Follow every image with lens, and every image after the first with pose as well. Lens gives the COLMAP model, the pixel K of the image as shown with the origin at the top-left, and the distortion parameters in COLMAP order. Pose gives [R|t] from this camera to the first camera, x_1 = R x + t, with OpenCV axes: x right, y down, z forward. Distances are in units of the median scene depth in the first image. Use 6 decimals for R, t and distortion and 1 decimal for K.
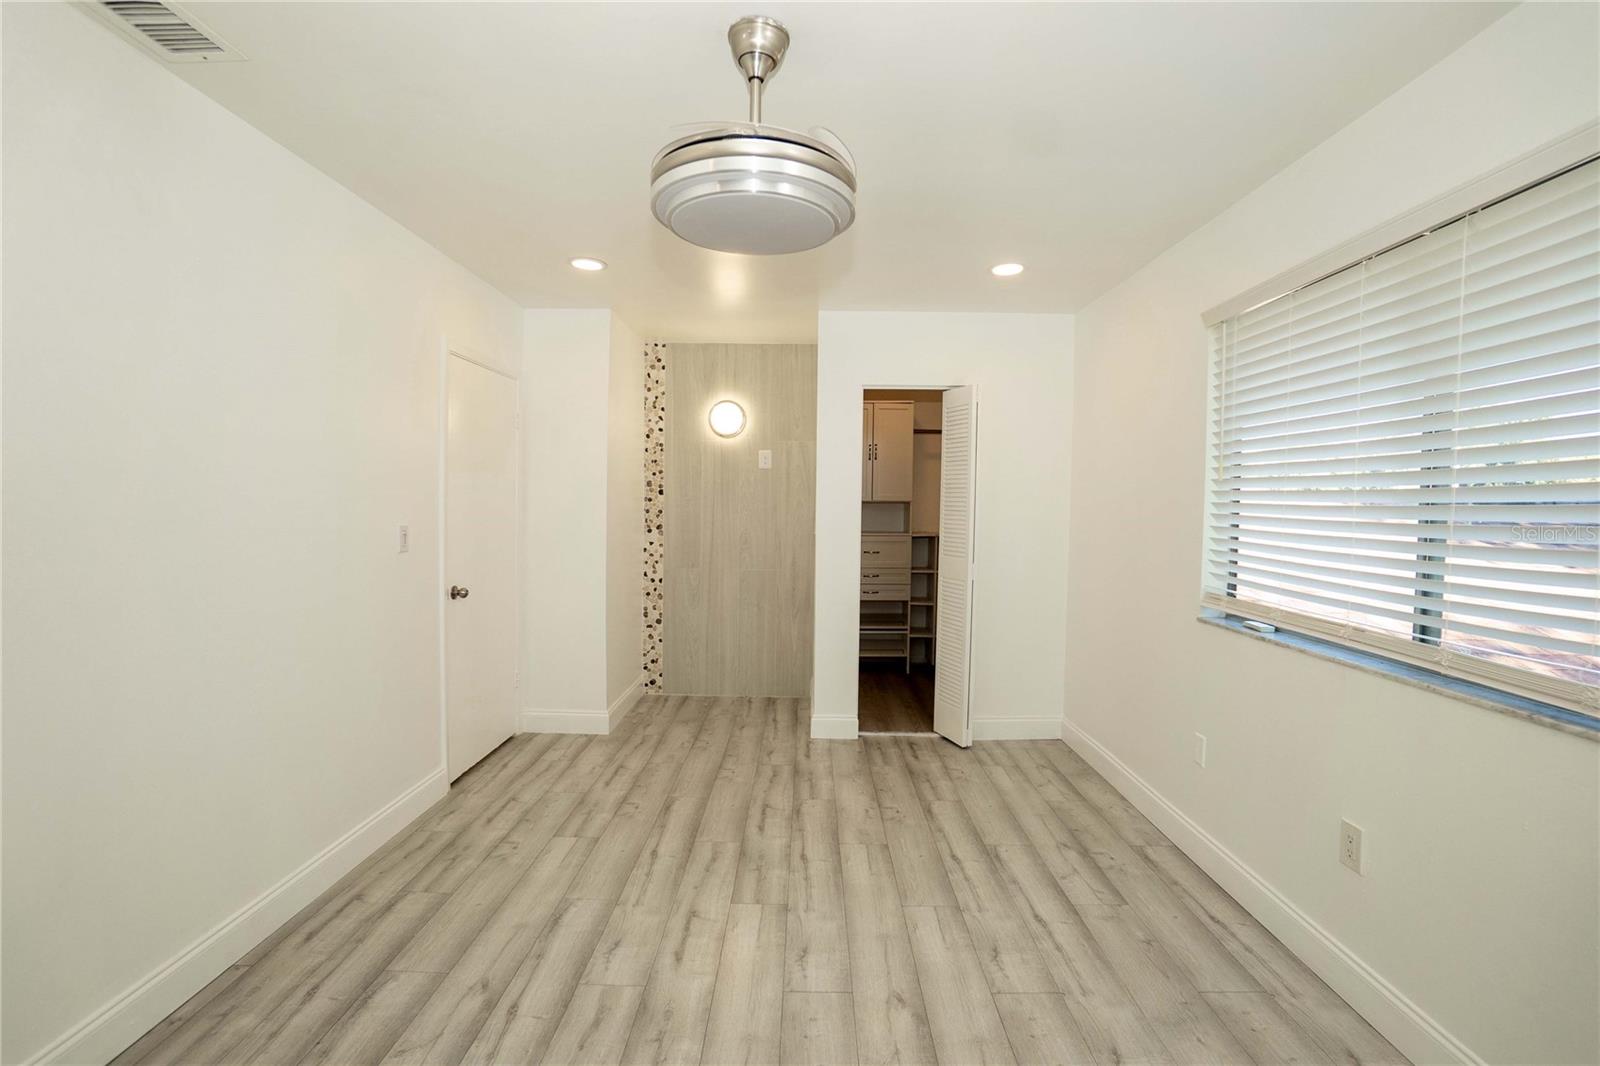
lens RADIAL K [[707.6, 0, 793.0], [0, 707.6, 528.3], [0, 0, 1]] dist [-0.066656, 0.024937]
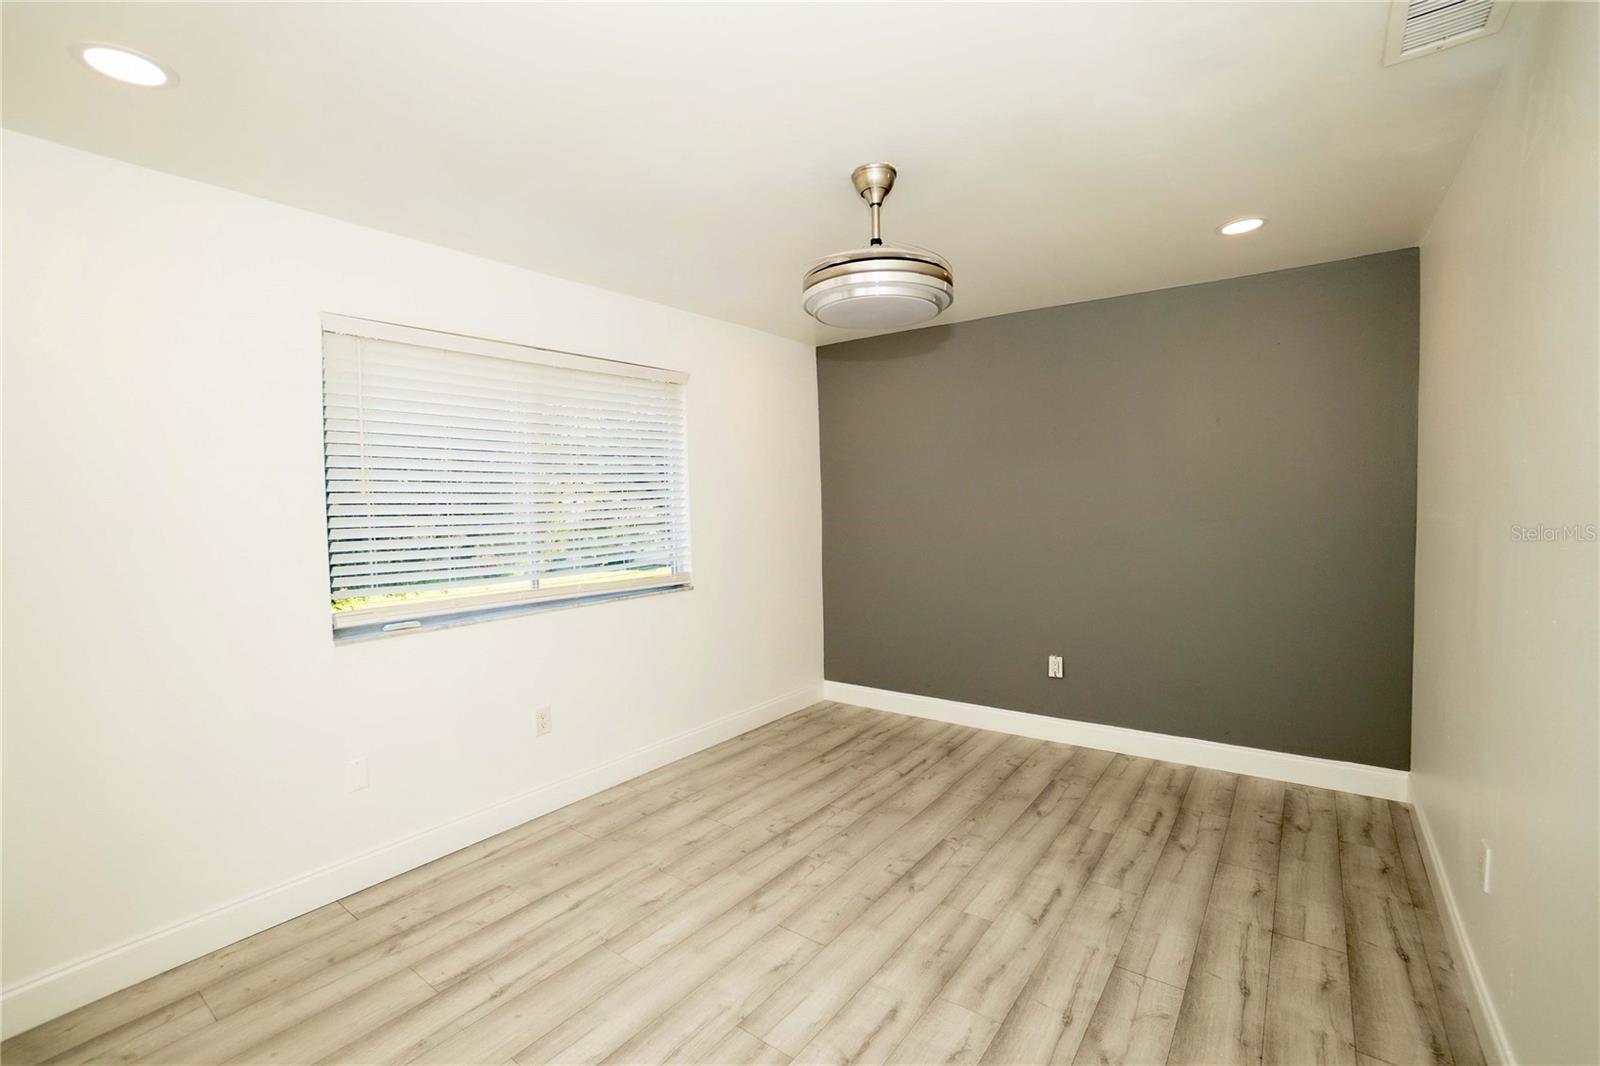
lens RADIAL K [[707.6, 0, 793.0], [0, 707.6, 528.3], [0, 0, 1]] dist [-0.066656, 0.024937]
pose [[-0.813271, -0.023352, 0.581416, -0.361655], [0.028114, 0.996451, 0.079347, -0.064100], [-0.581205, 0.080877, -0.809728, 1.110744]]
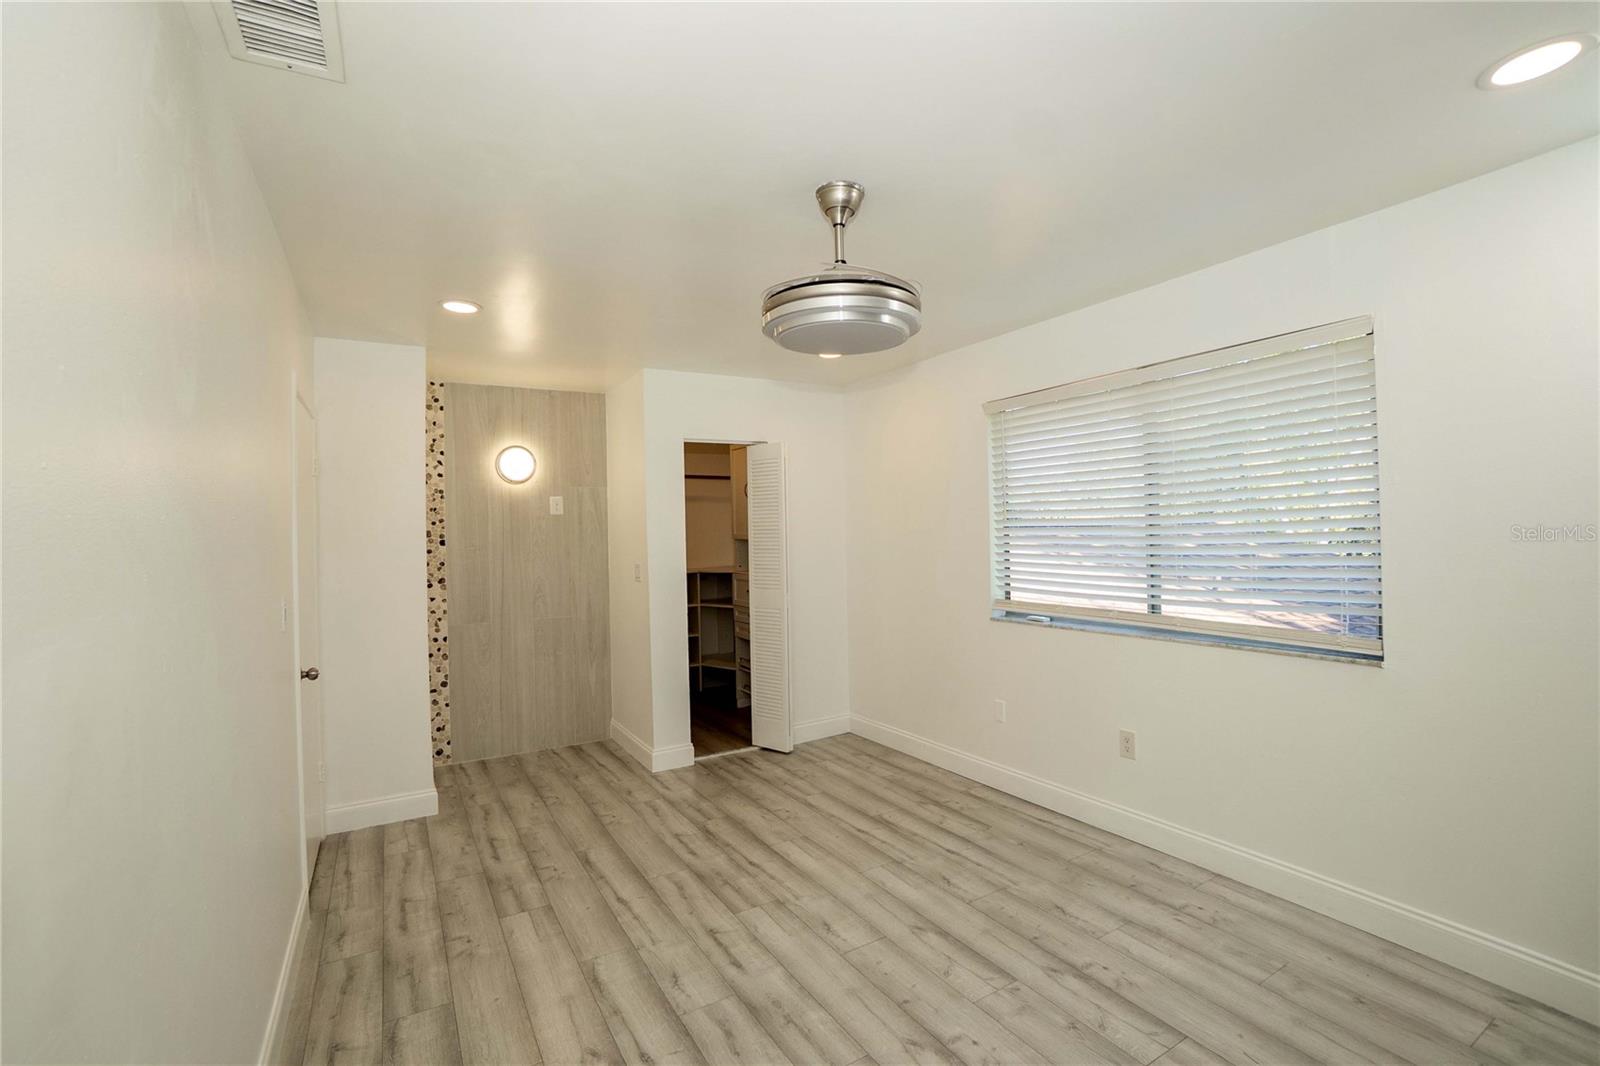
lens RADIAL K [[707.6, 0, 793.0], [0, 707.6, 528.3], [0, 0, 1]] dist [-0.066656, 0.024937]
pose [[0.852010, -0.031123, 0.522599, -0.406831], [0.055217, 0.998006, -0.030587, -0.025650], [-0.520605, 0.054917, 0.852030, -0.019605]]
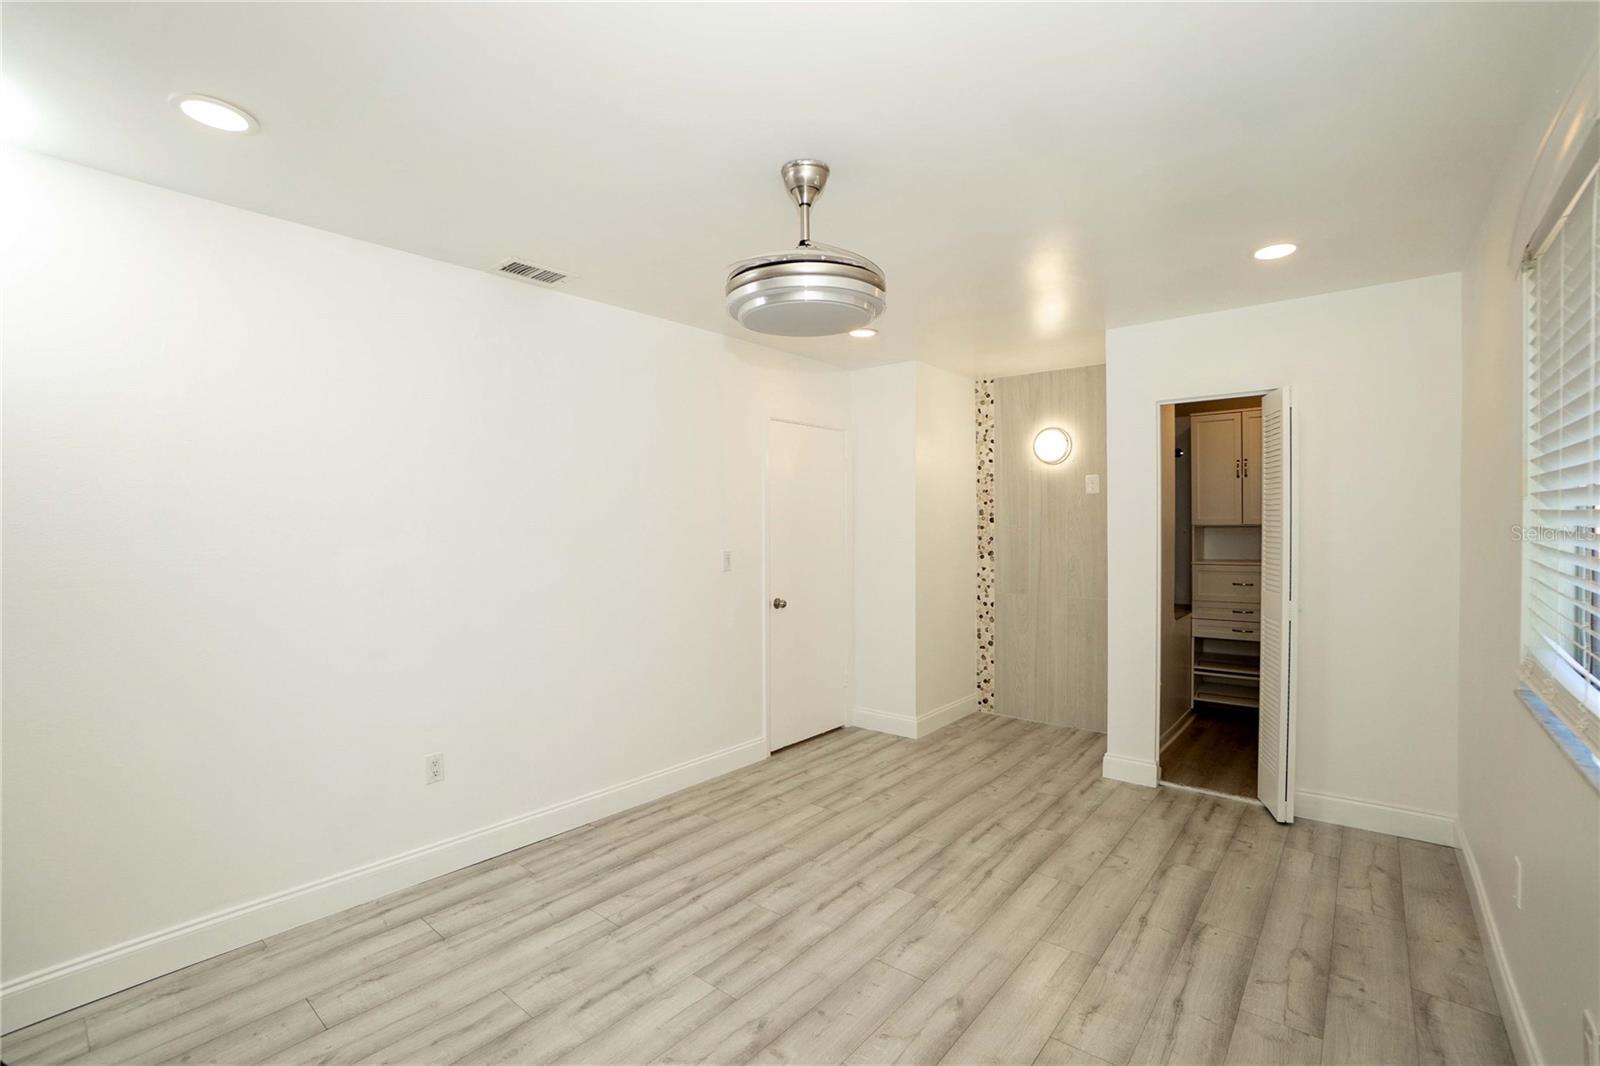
lens RADIAL K [[707.6, 0, 793.0], [0, 707.6, 528.3], [0, 0, 1]] dist [-0.066656, 0.024937]
pose [[0.778092, -0.012510, -0.628026, 0.360957], [-0.008317, 0.999509, -0.030214, -0.007277], [0.628095, 0.028732, 0.777606, -0.003269]]
